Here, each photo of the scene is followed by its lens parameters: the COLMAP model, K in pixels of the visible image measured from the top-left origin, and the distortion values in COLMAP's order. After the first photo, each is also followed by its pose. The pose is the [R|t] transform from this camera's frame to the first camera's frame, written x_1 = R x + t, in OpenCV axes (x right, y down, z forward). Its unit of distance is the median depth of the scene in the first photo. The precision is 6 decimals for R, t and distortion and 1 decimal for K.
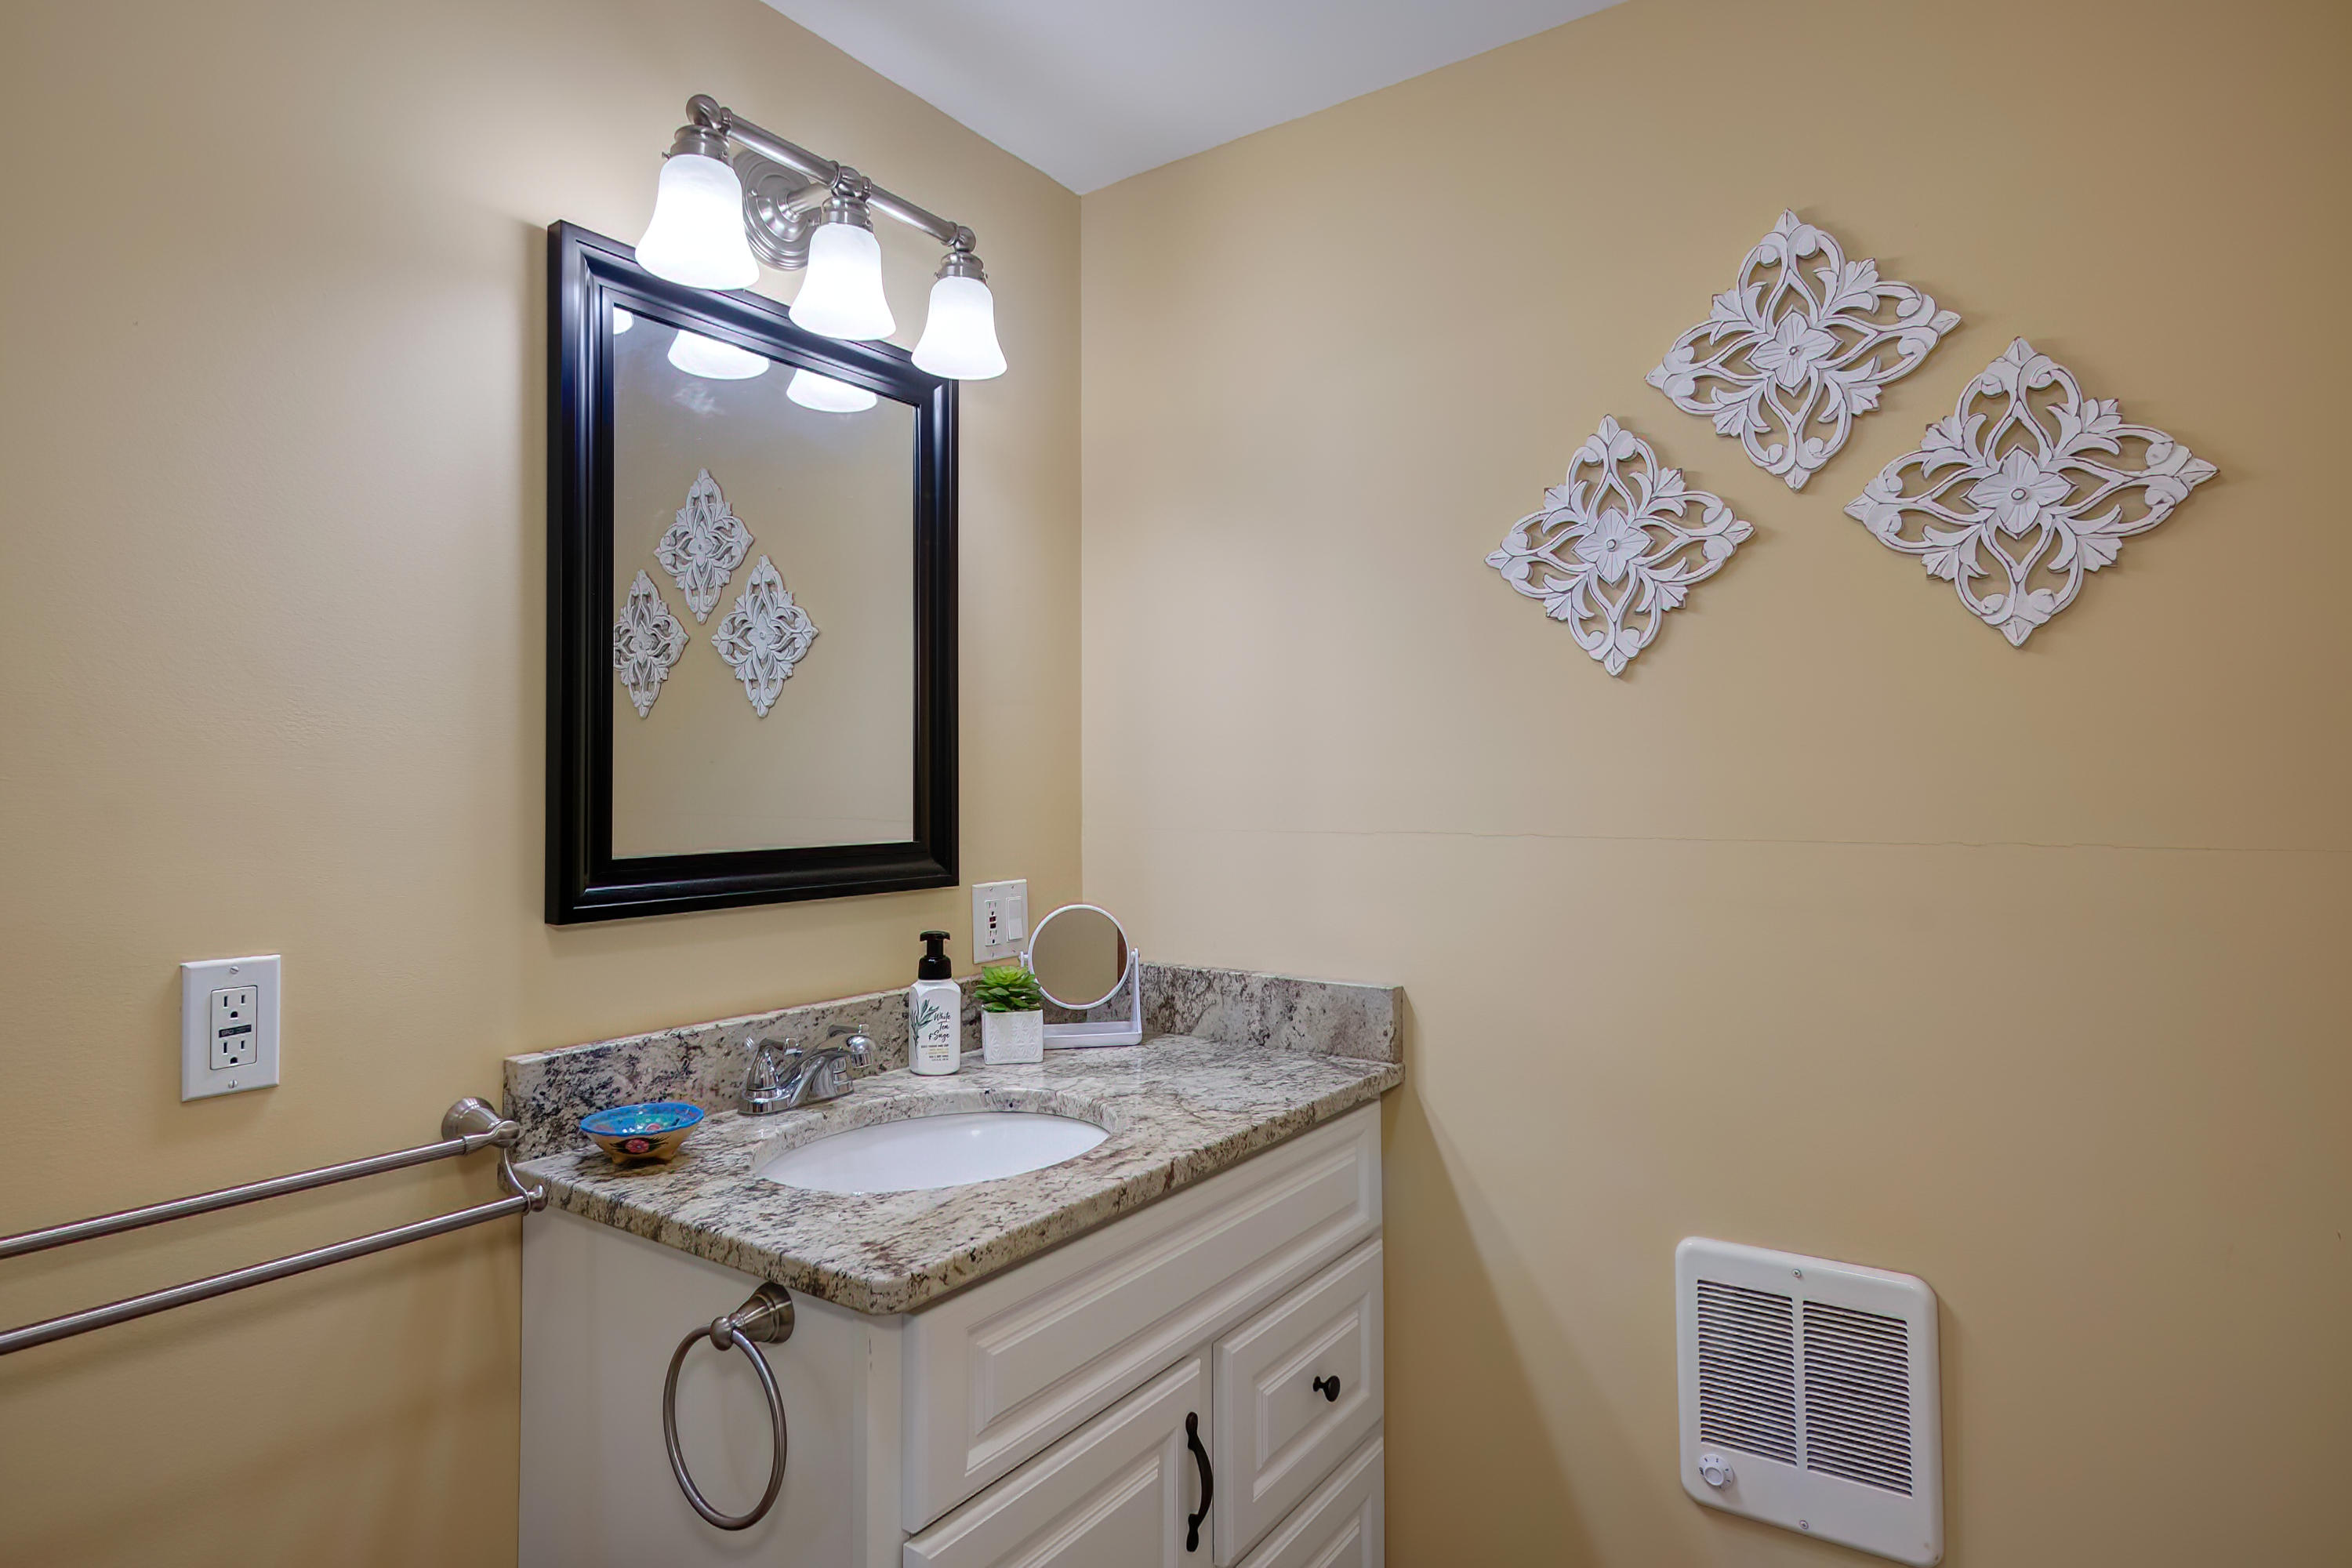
lens RADIAL K [[1244.1, 0, 1176.0], [0, 1244.1, 784.0], [0, 0, 1]] dist [-0.002714, -0.000481]
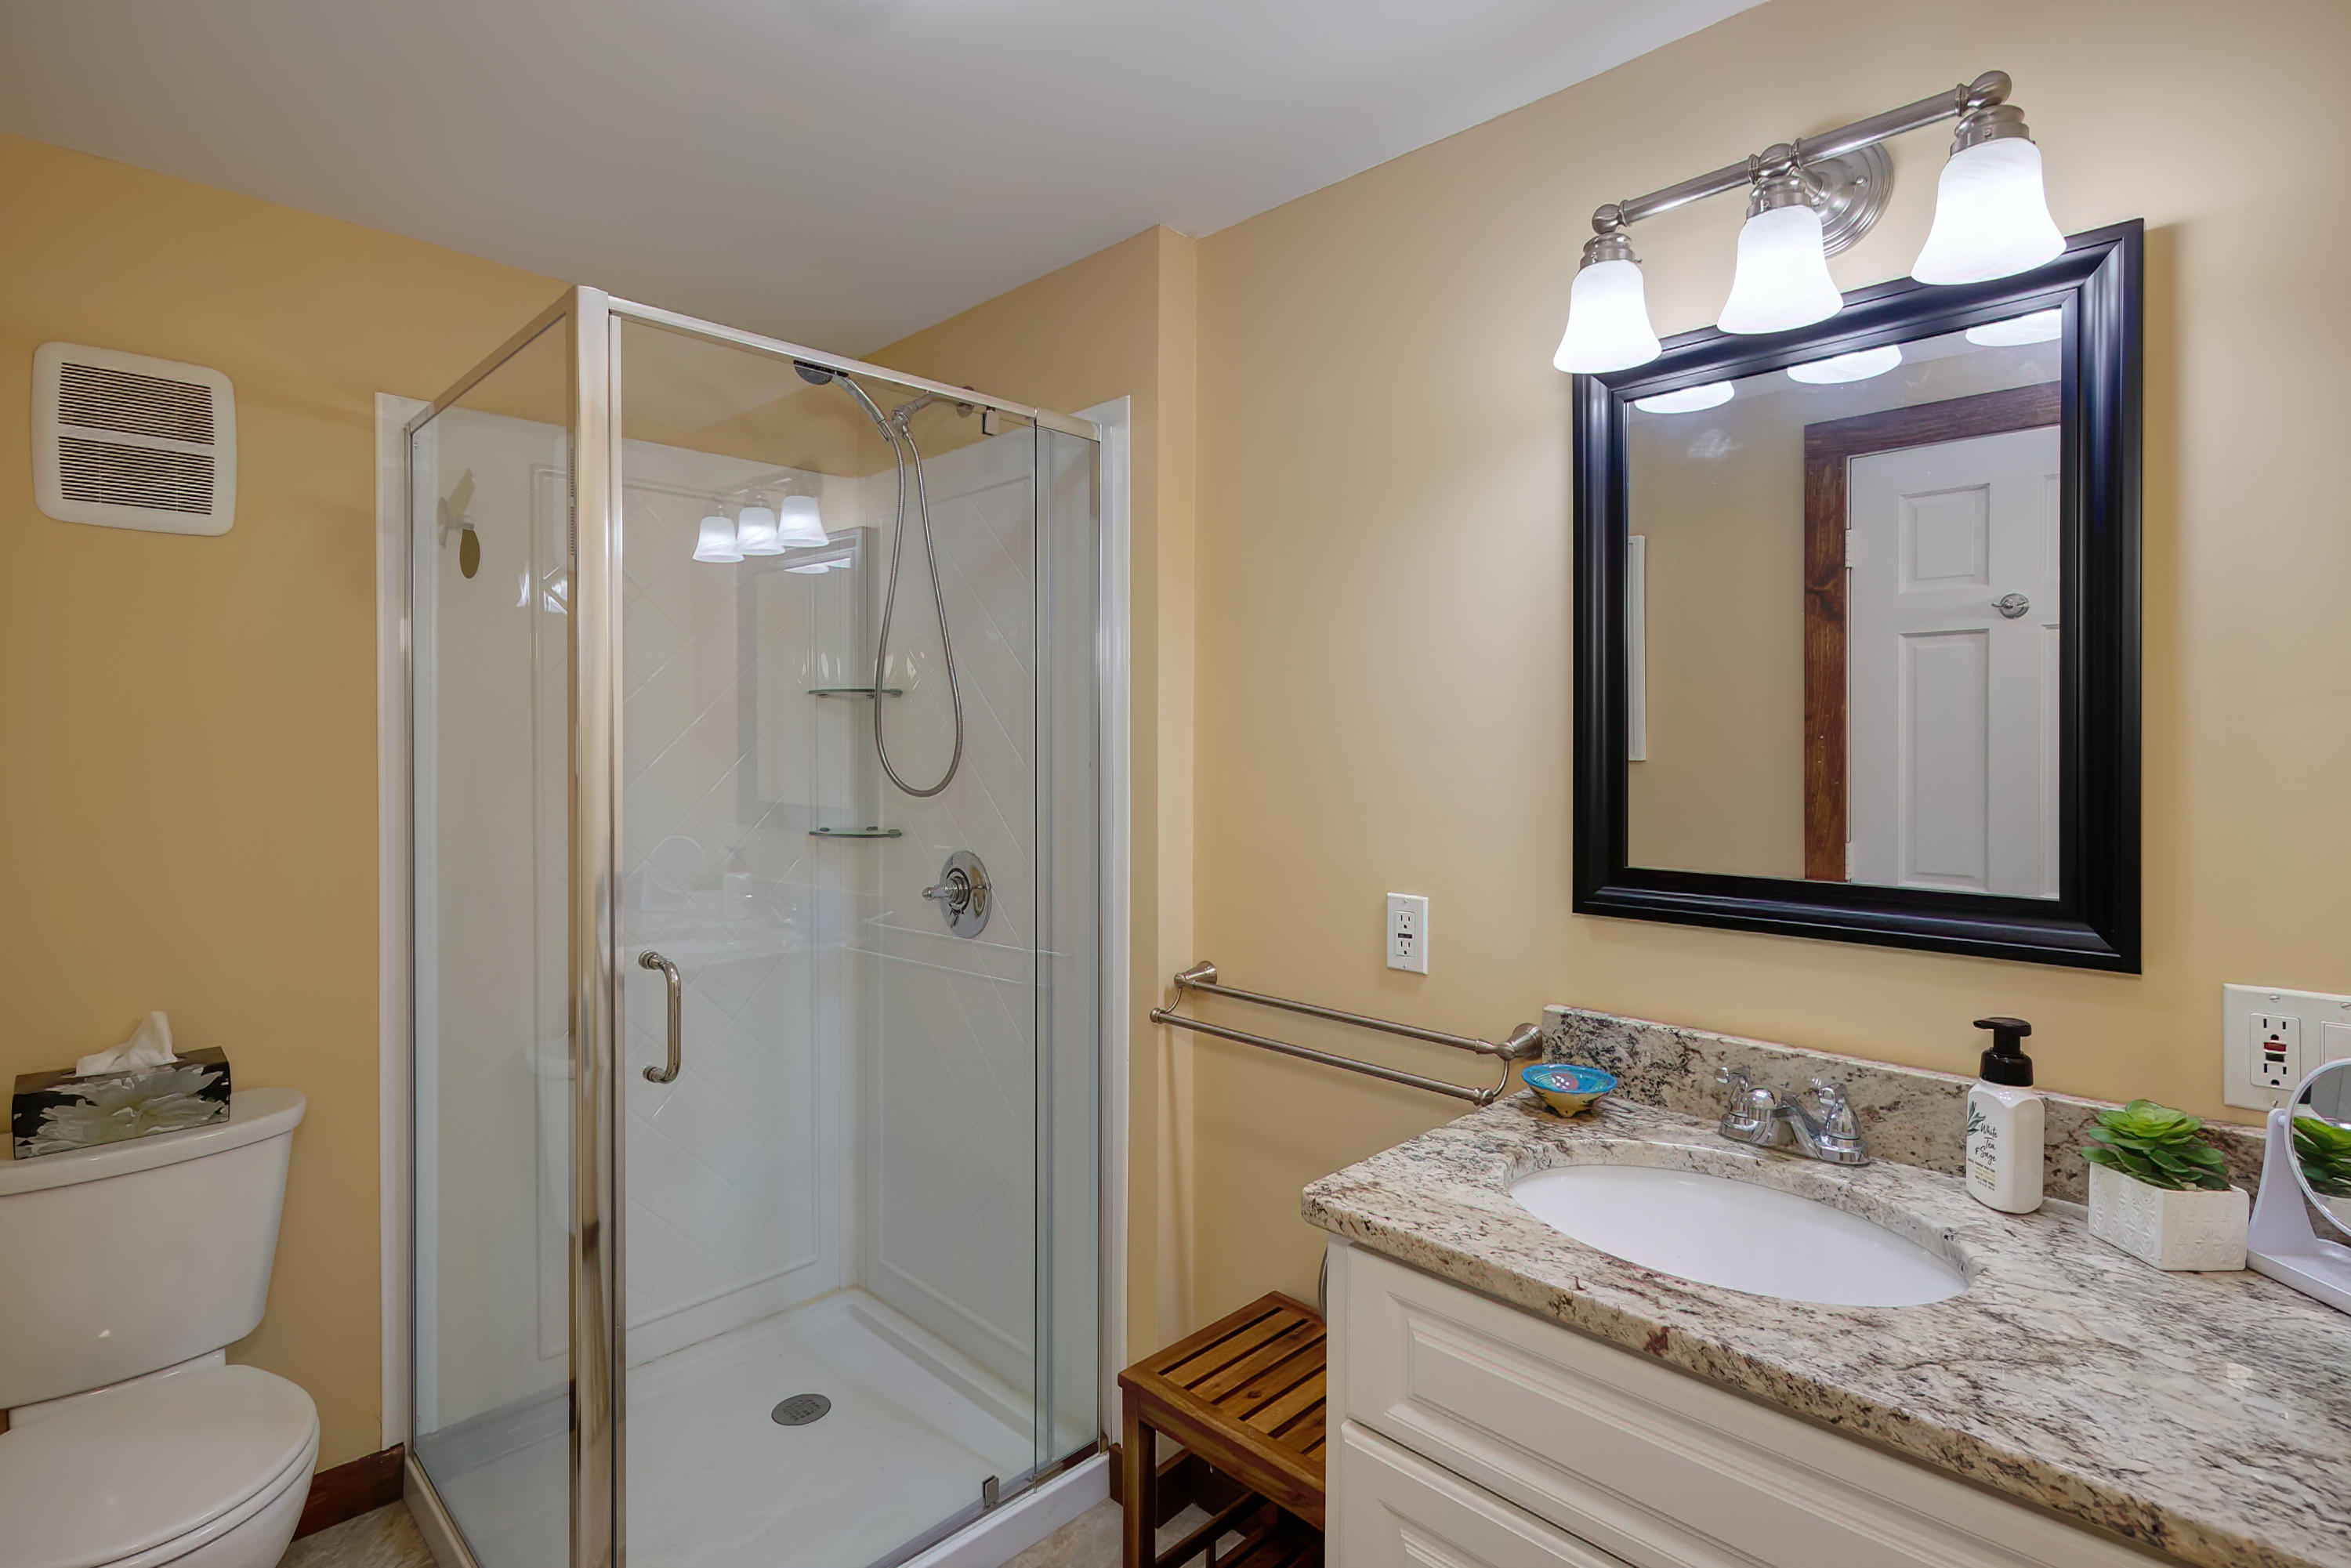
lens RADIAL K [[1133.2, 0, 1175.5], [0, 1133.2, 784.0], [0, 0, 1]] dist [0.000439, 0.000011]
pose [[-0.172638, 0.038741, -0.984223, 0.727852], [-0.000382, 0.999224, 0.039398, -0.066457], [0.984985, 0.007178, -0.172489, 0.797757]]
